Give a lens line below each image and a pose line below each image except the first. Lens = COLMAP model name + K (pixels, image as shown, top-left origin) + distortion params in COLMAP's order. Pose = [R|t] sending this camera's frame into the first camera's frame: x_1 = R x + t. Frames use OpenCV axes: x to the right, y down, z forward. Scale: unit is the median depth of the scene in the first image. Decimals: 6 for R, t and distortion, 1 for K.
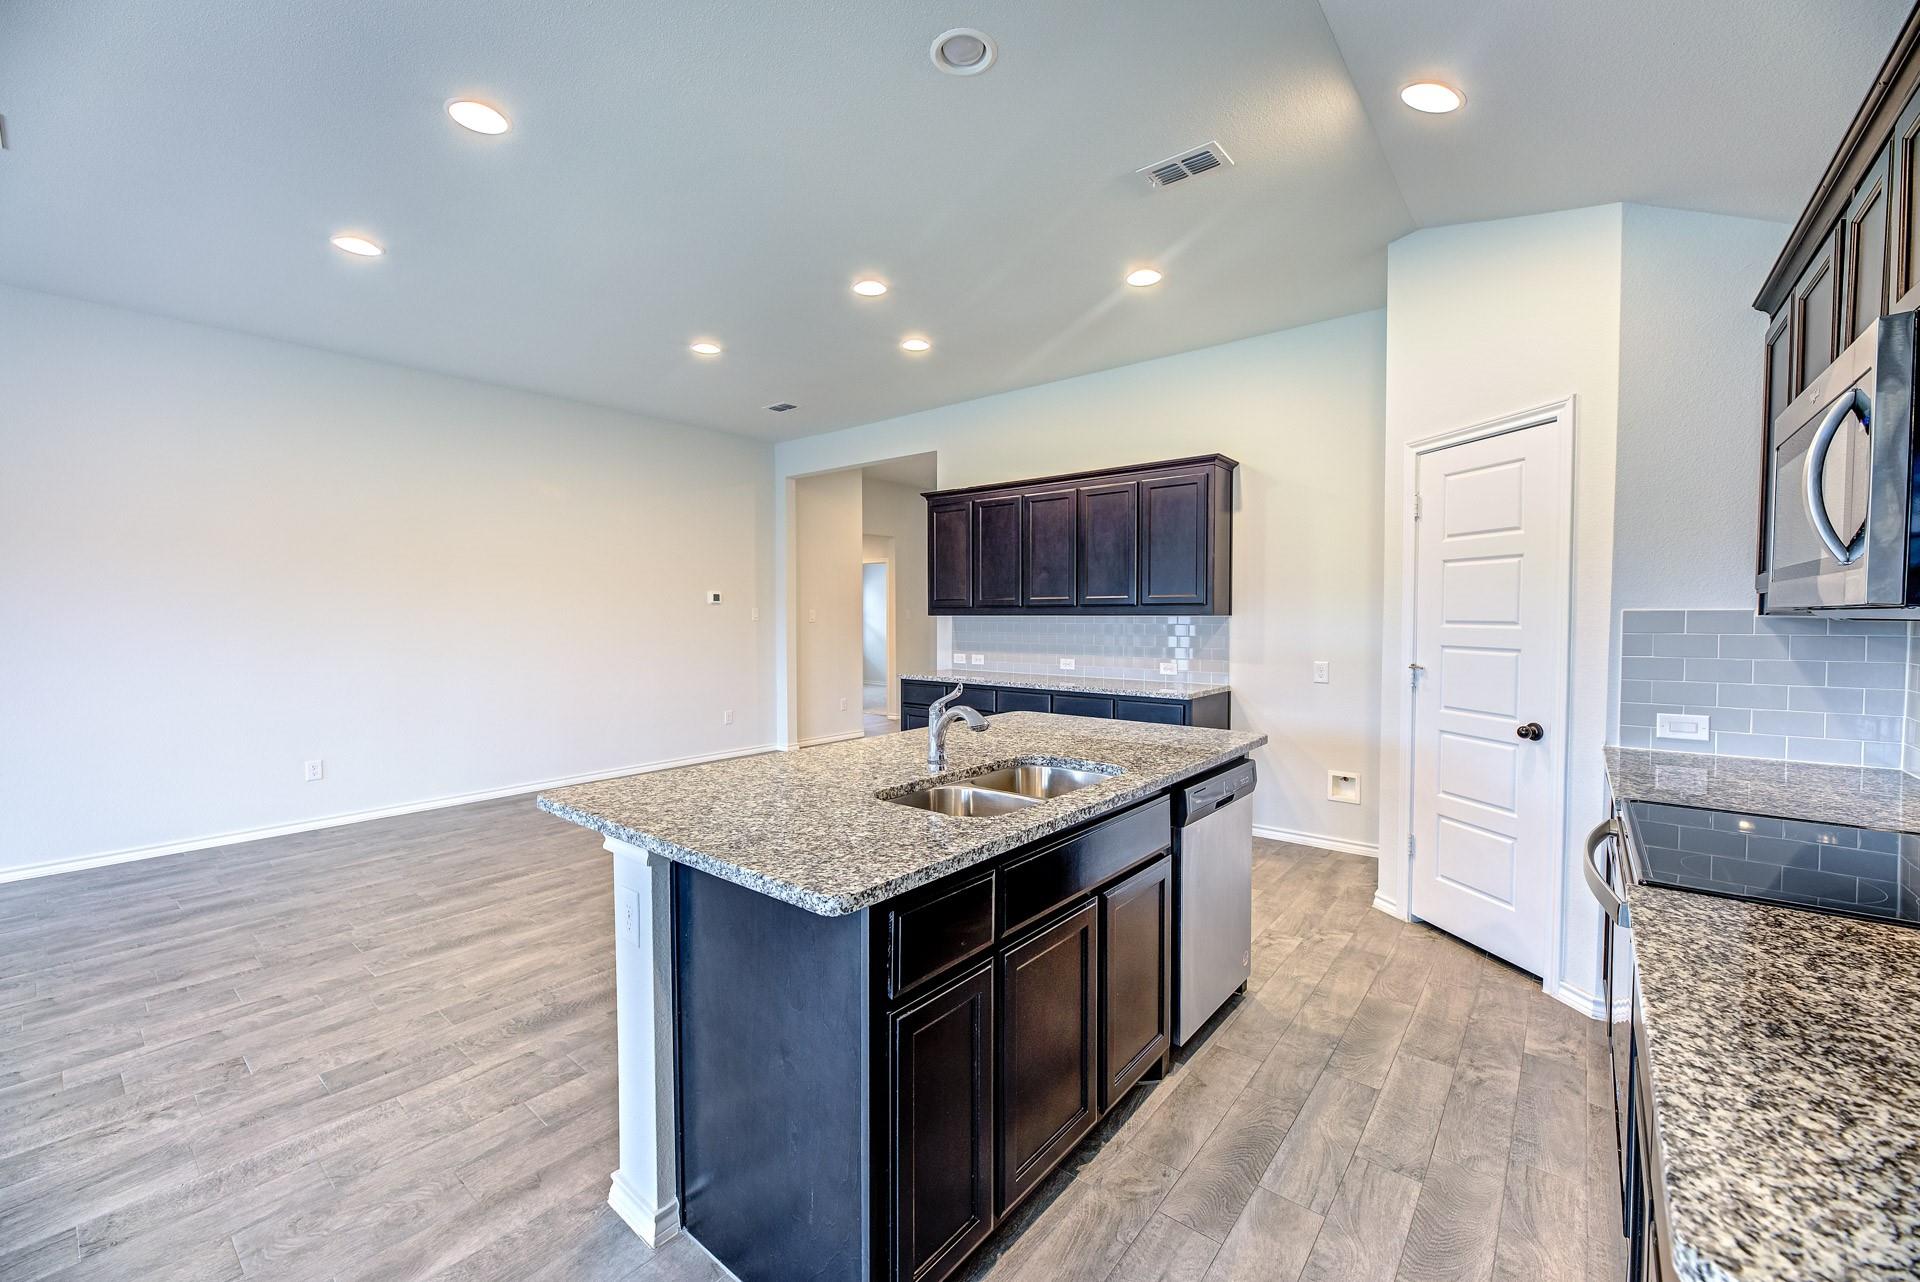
lens RADIAL K [[771.8, 0, 946.2], [0, 771.8, 634.6], [0, 0, 1]] dist [-0.004812, -0.000079]
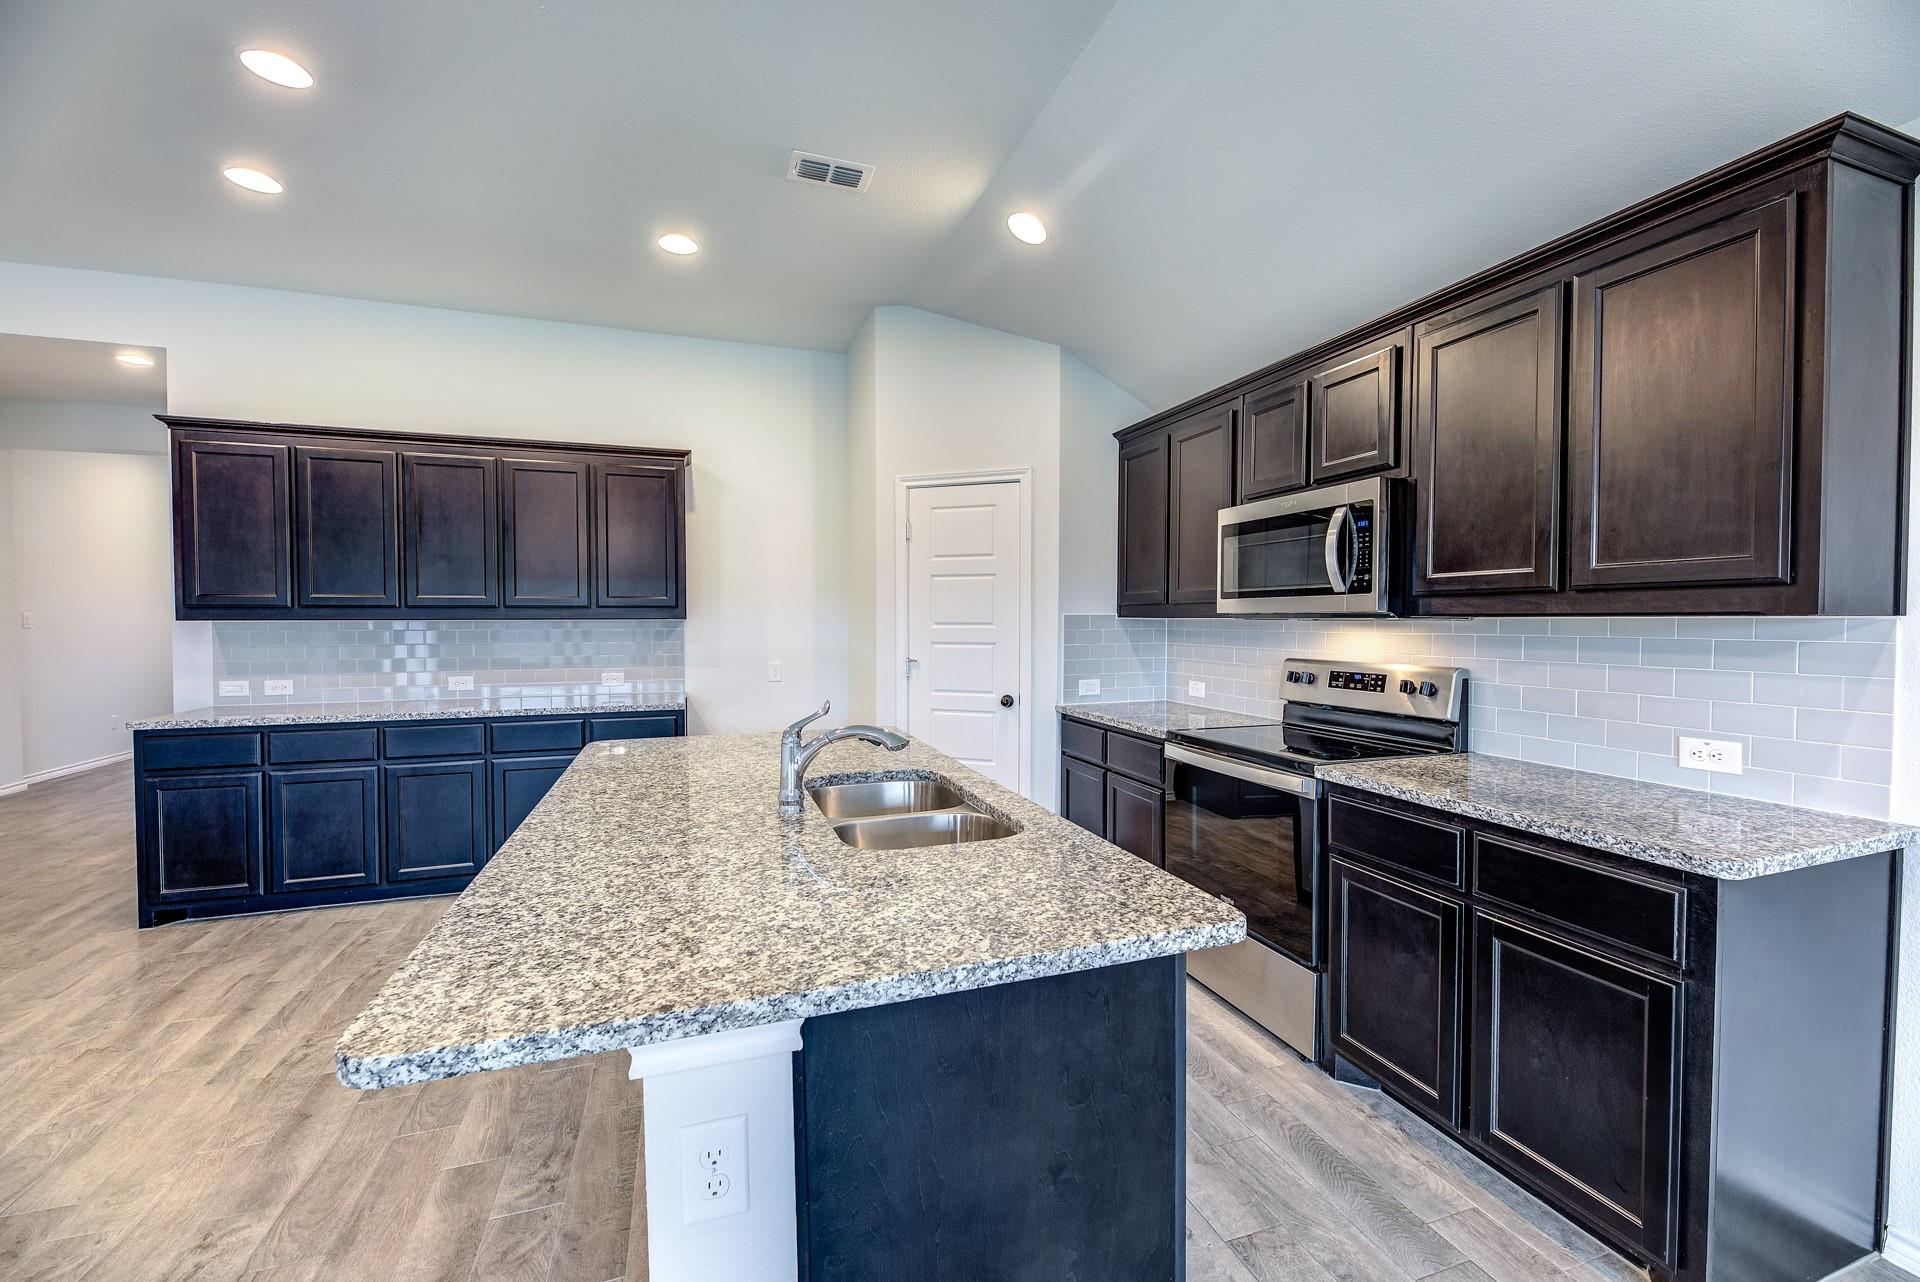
lens RADIAL K [[771.8, 0, 955.0], [0, 771.8, 640.7], [0, 0, 1]] dist [-0.004812, -0.000079]
pose [[0.513933, -0.026039, 0.857435, -0.409861], [0.023485, 0.999592, 0.016280, -0.007646], [-0.857509, 0.011770, 0.514335, 0.297189]]
